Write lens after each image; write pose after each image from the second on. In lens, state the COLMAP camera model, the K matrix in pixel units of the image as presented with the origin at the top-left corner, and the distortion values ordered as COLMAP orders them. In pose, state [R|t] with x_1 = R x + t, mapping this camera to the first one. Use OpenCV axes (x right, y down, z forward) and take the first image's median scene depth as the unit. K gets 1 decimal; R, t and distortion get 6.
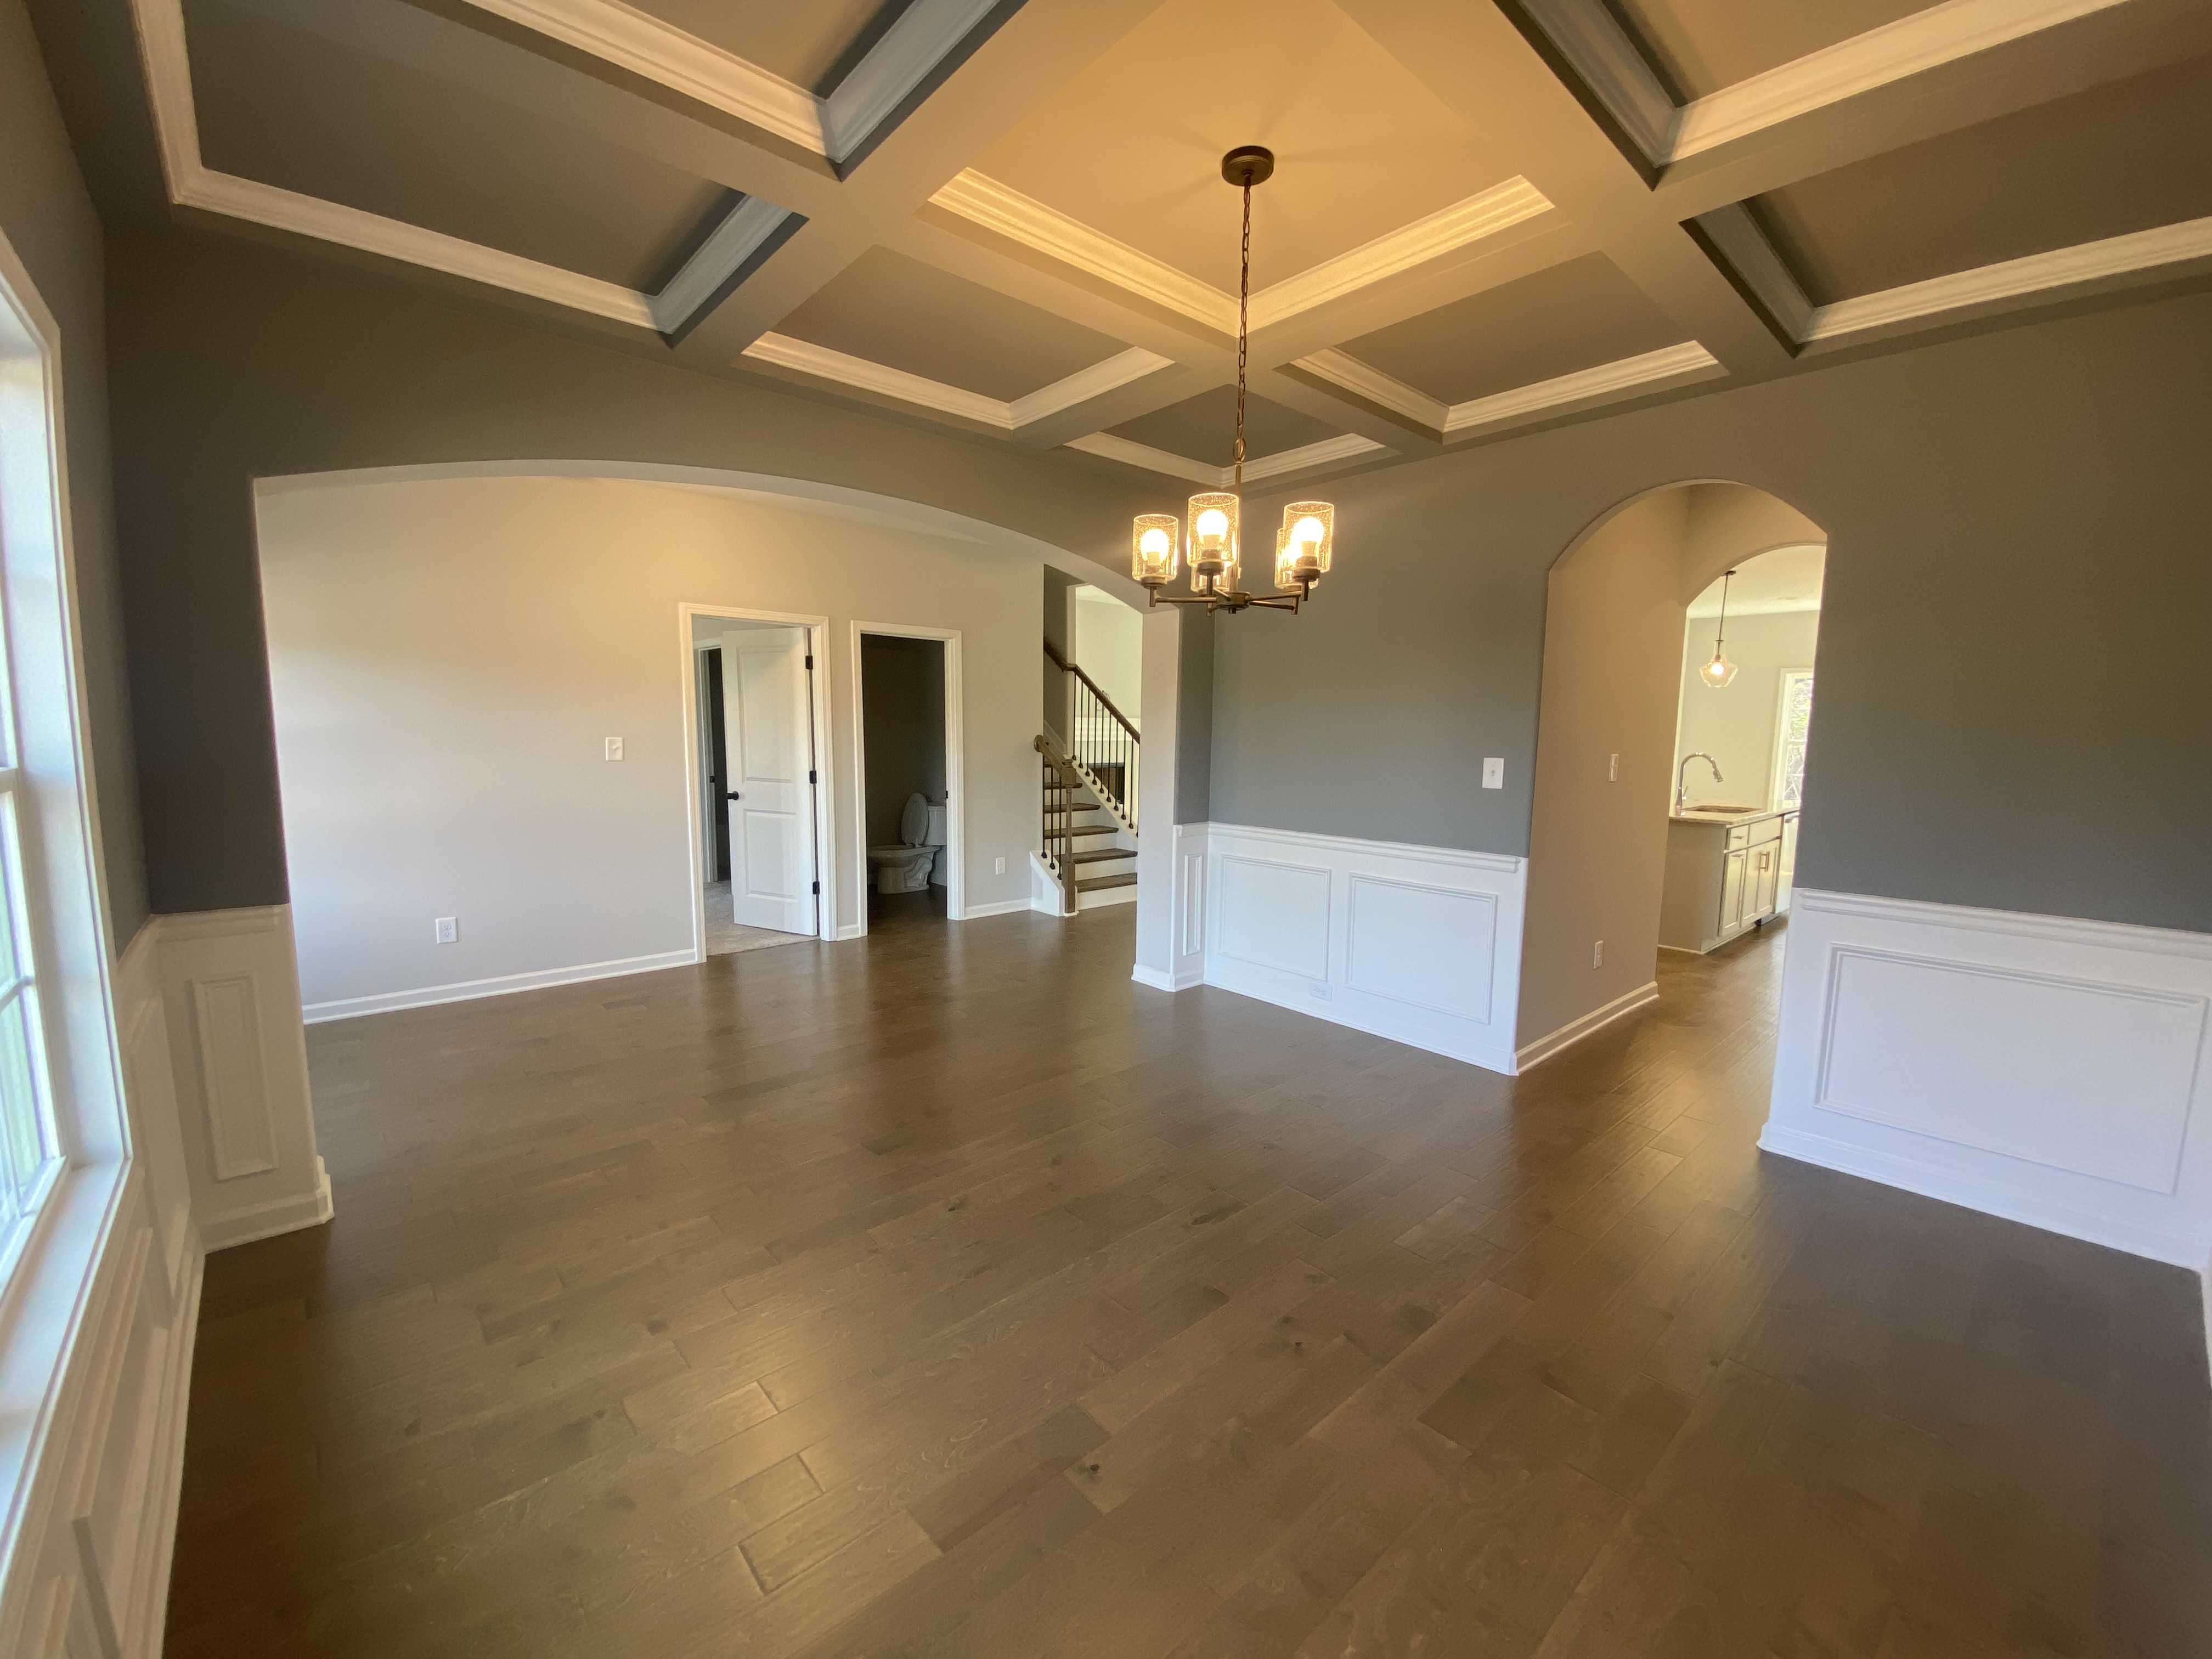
lens RADIAL K [[888.8, 0, 1102.3], [0, 888.8, 830.0], [0, 0, 1]] dist [0.046955, -0.039690]
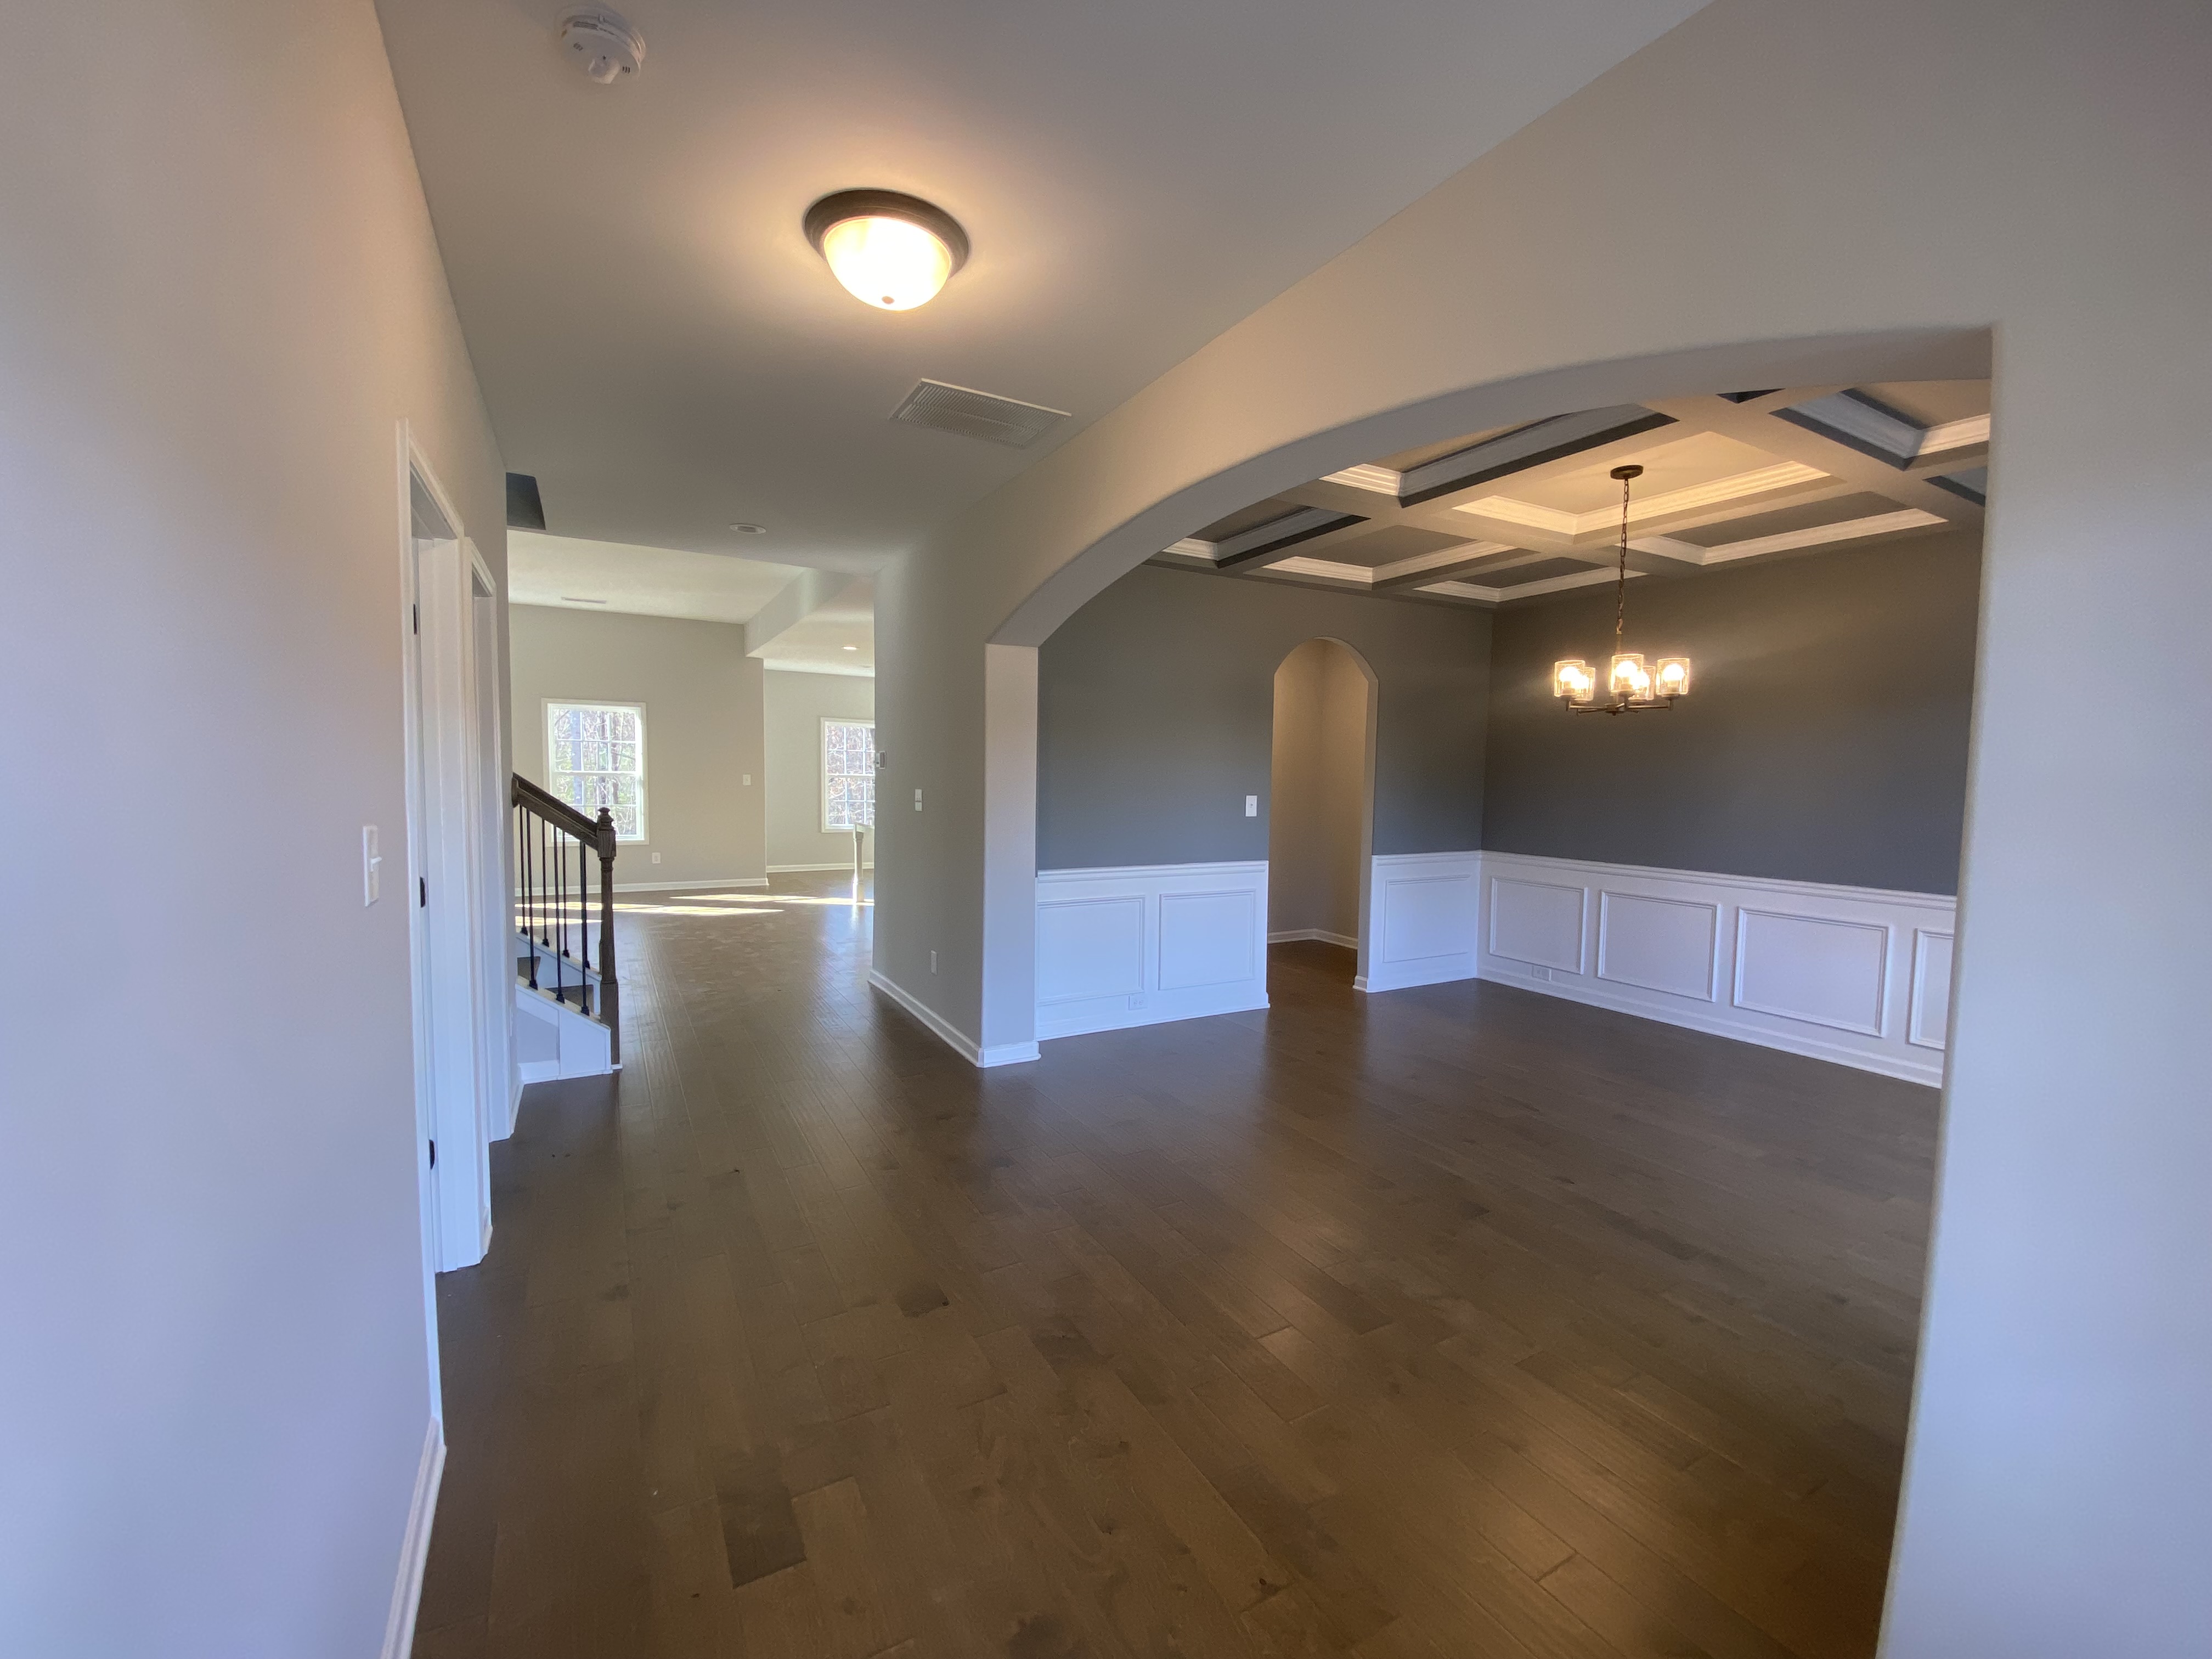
lens RADIAL K [[888.8, 0, 1102.3], [0, 888.8, 830.0], [0, 0, 1]] dist [0.046955, -0.039690]
pose [[0.214947, -0.072950, 0.973897, -1.273948], [0.099087, 0.993690, 0.052563, -0.154705], [-0.971586, 0.085203, 0.220819, 1.144964]]
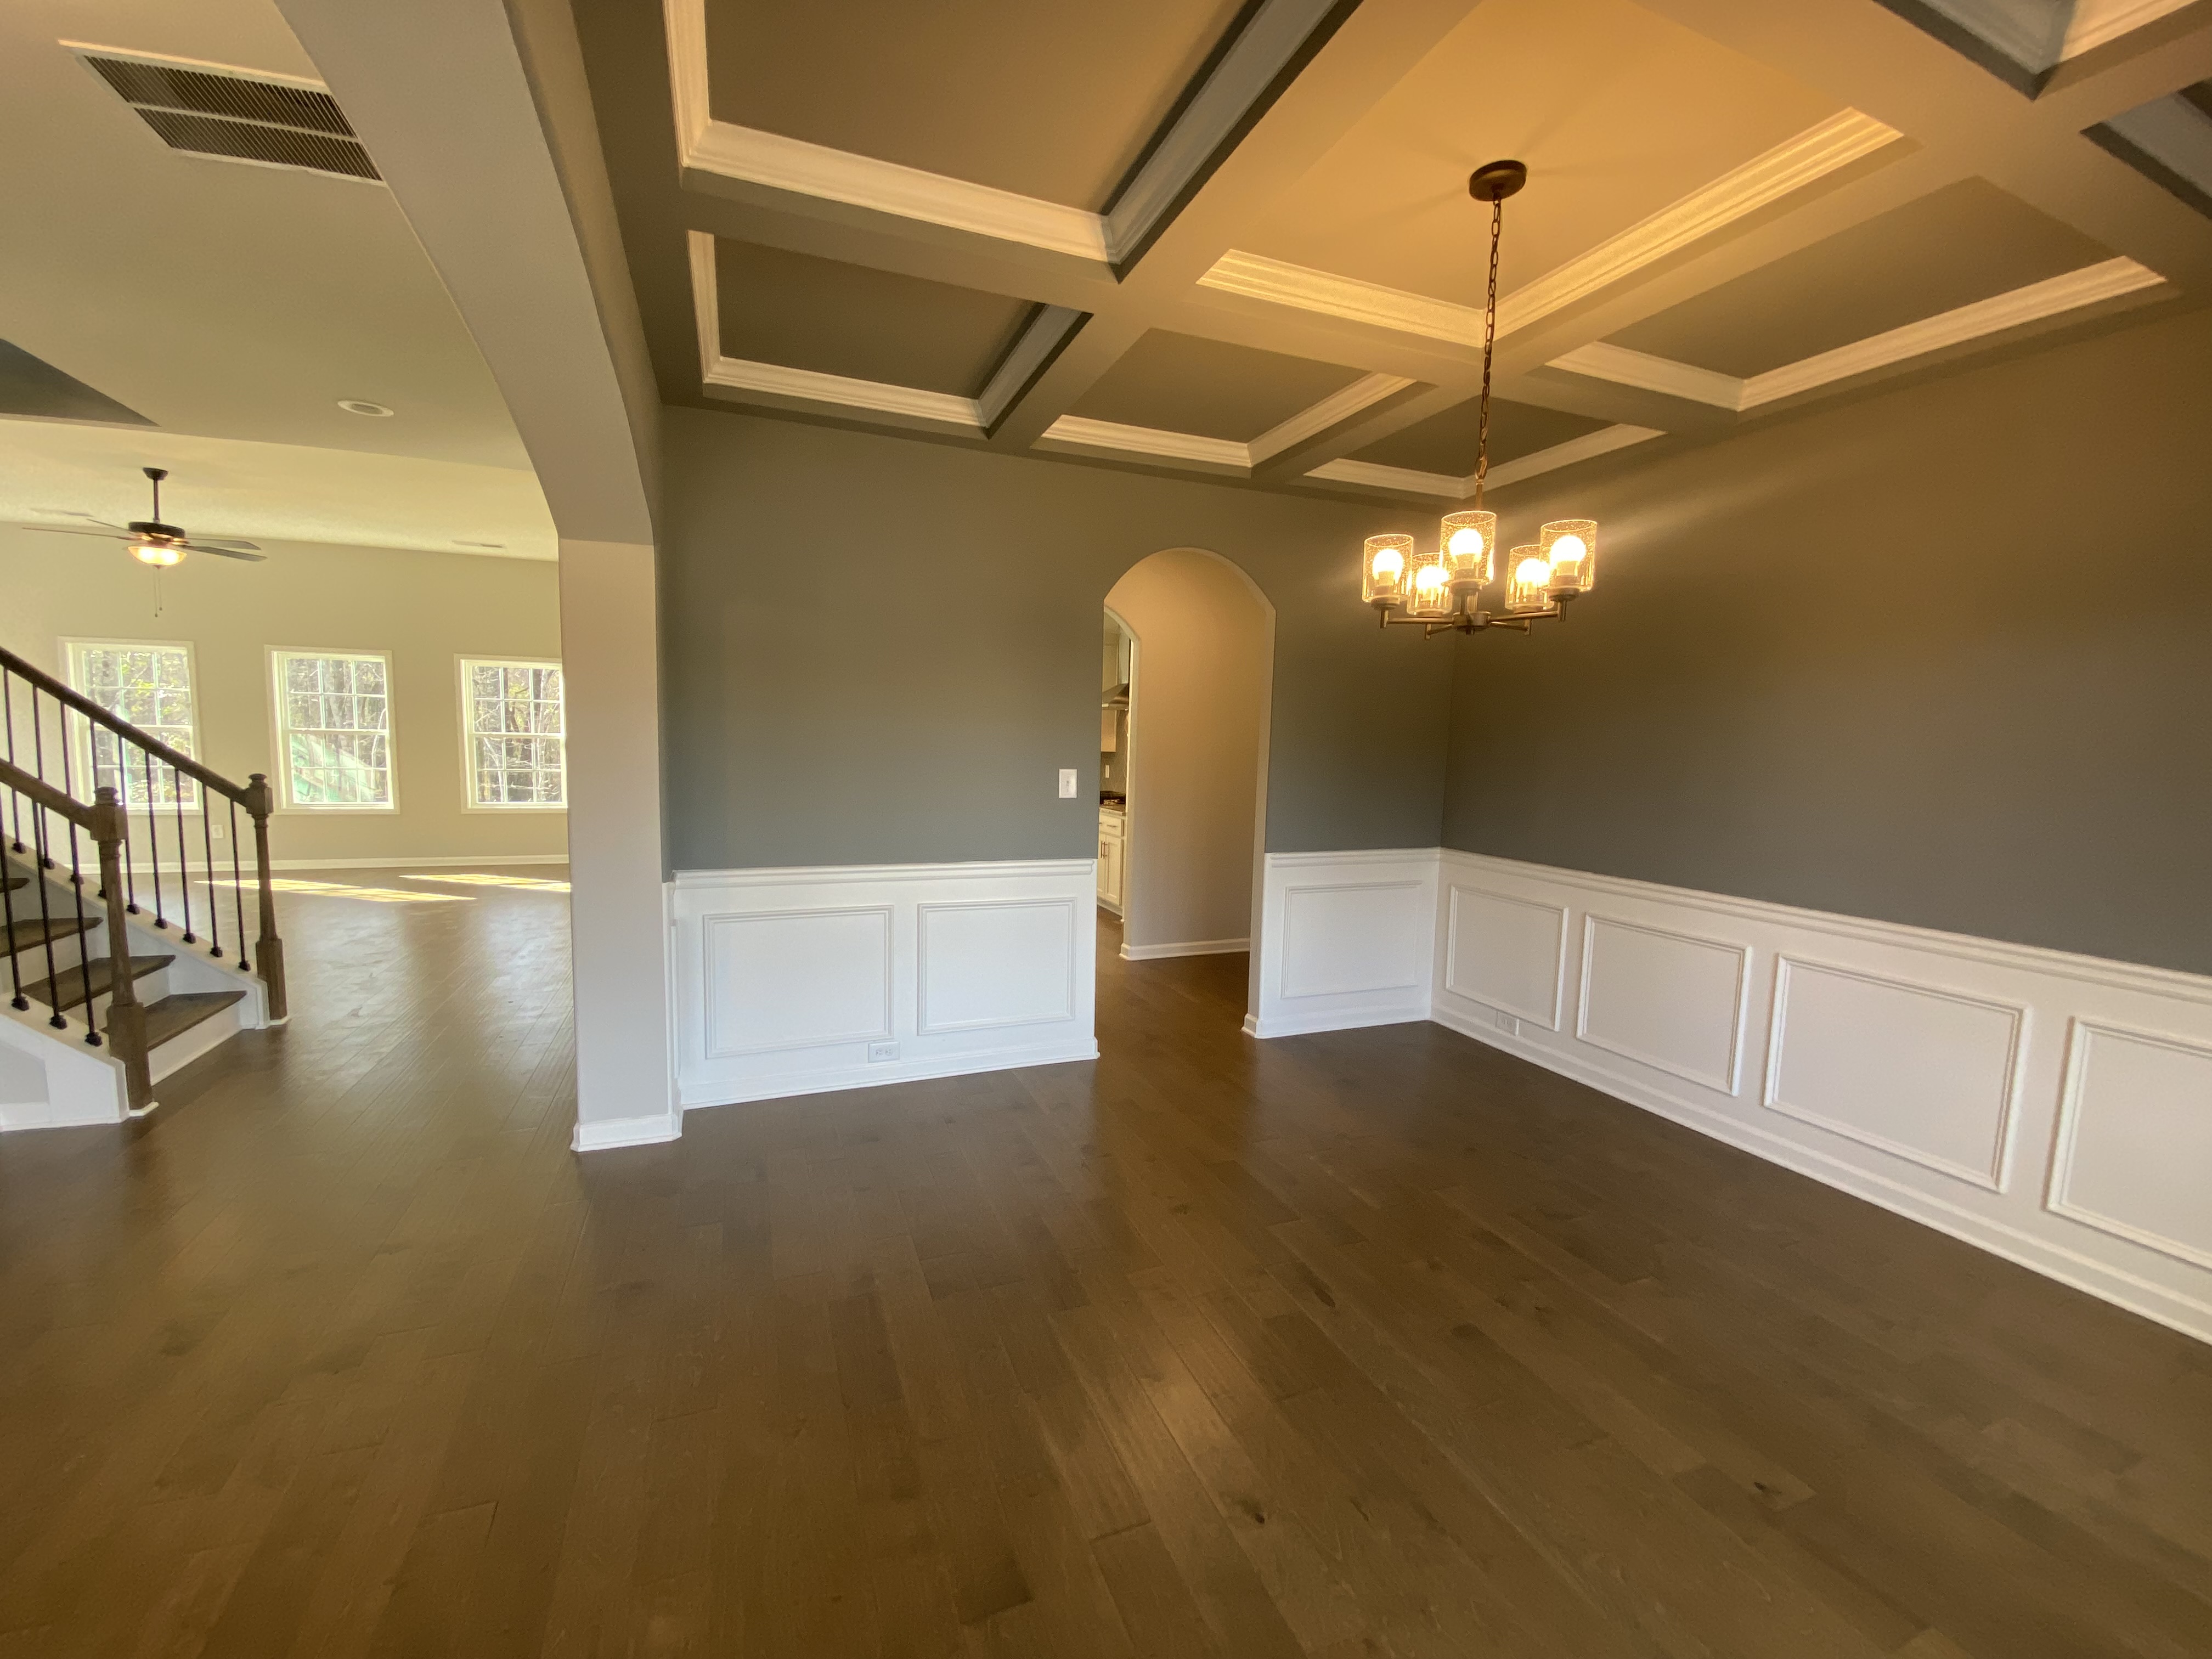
lens RADIAL K [[888.9, 0, 1099.8], [0, 888.9, 831.9], [0, 0, 1]] dist [0.022934, -0.021811]
pose [[0.348636, -0.103366, 0.931541, -0.653817], [0.088817, 0.993071, 0.076953, -0.103855], [-0.933040, 0.055908, 0.355401, 0.745860]]
